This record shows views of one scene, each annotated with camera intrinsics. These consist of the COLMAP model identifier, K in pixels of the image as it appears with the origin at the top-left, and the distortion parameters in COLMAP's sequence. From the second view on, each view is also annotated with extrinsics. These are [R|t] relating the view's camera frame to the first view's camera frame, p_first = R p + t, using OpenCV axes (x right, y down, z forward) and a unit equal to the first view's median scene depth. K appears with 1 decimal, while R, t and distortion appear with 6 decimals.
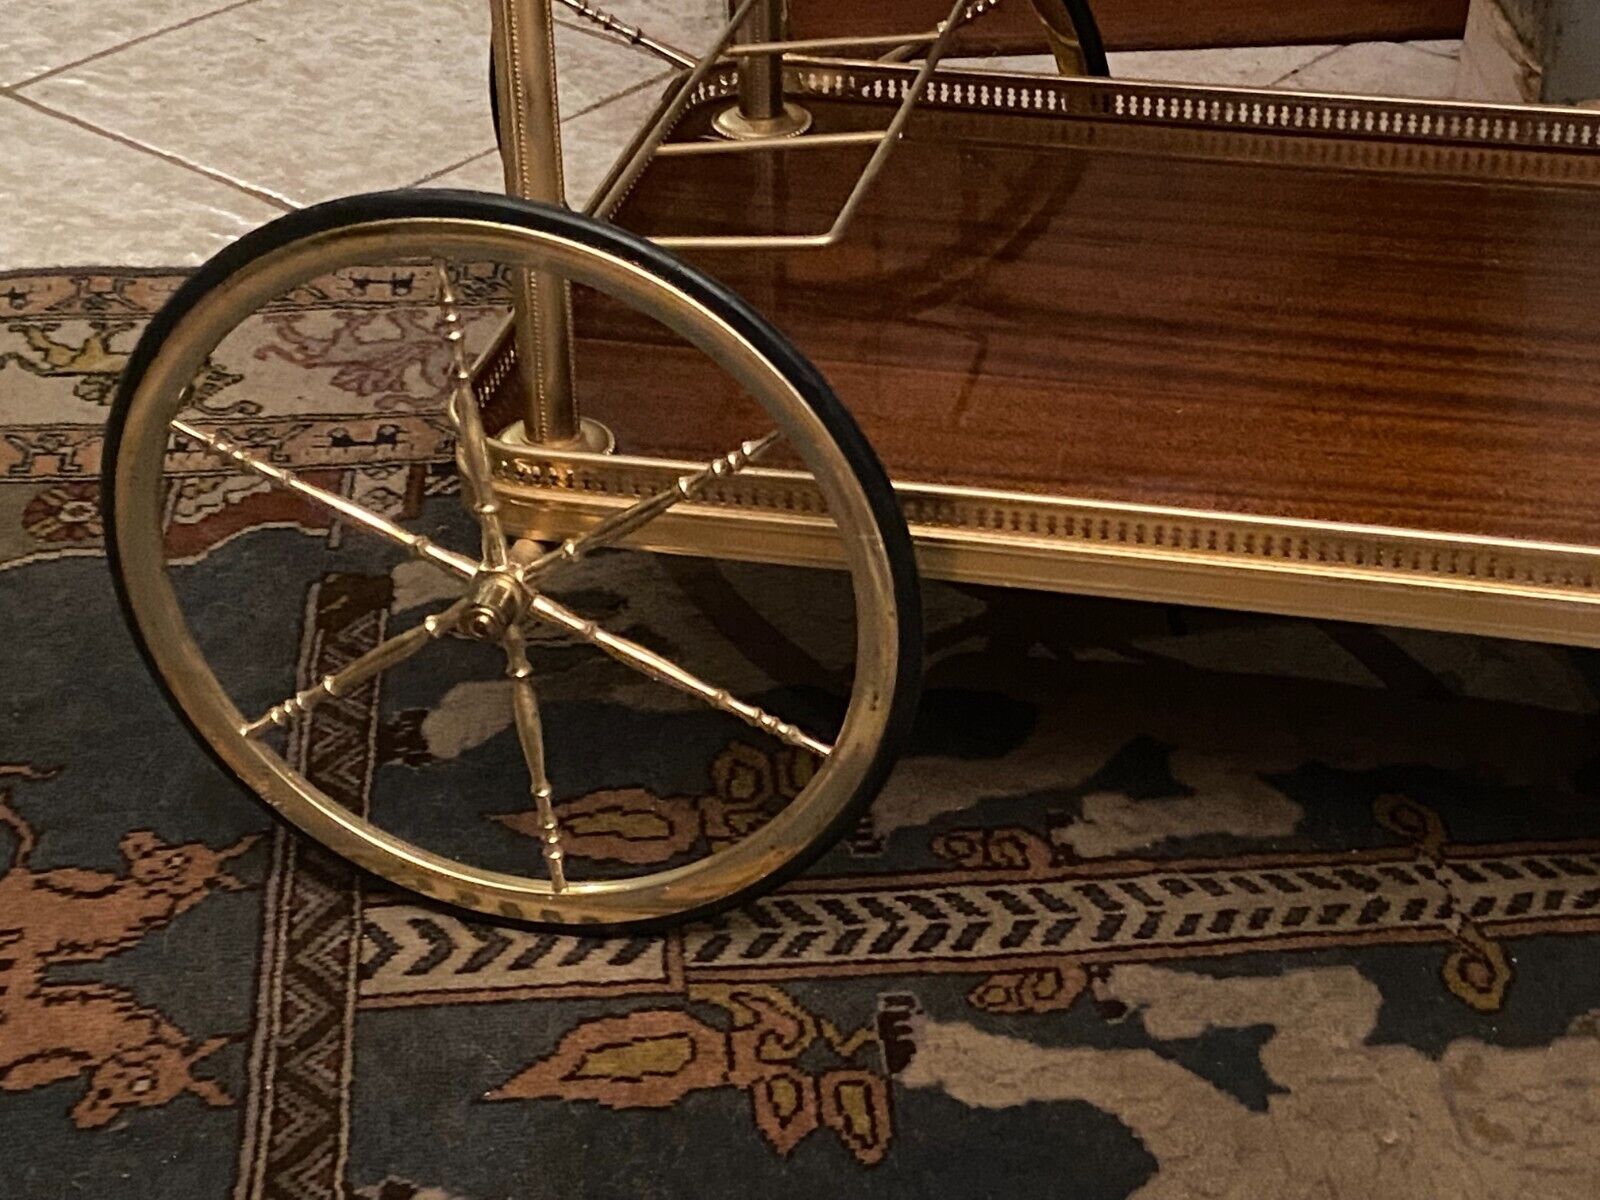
lens RADIAL K [[2946.2, 0, 805.3], [0, 2946.2, 628.4], [0, 0, 1]] dist [0.126751, -0.131891]
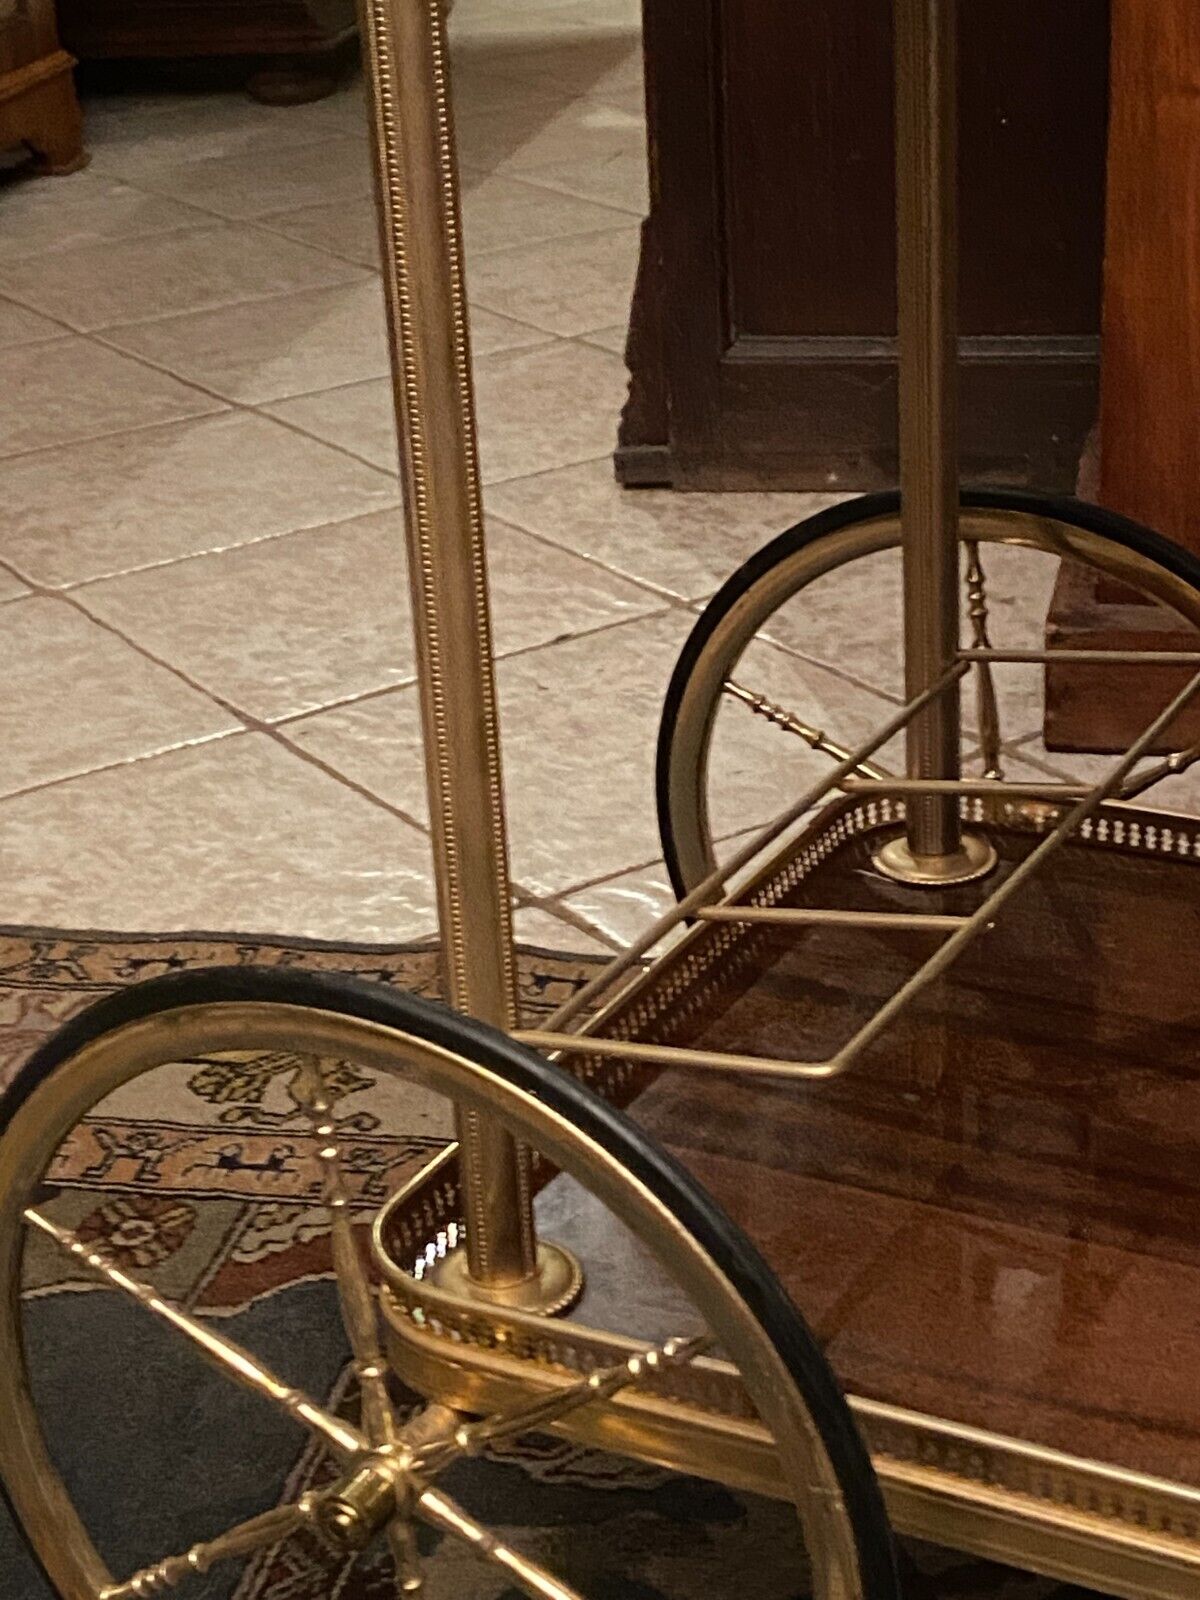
lens RADIAL K [[2946.2, 0, 602.0], [0, 2946.2, 773.9], [0, 0, 1]] dist [0.126751, -0.131891]
pose [[0.962326, 0.073727, -0.261714, 0.104643], [-0.111310, 0.985006, -0.131804, -0.072671], [0.248072, 0.155970, 0.956103, 0.181206]]
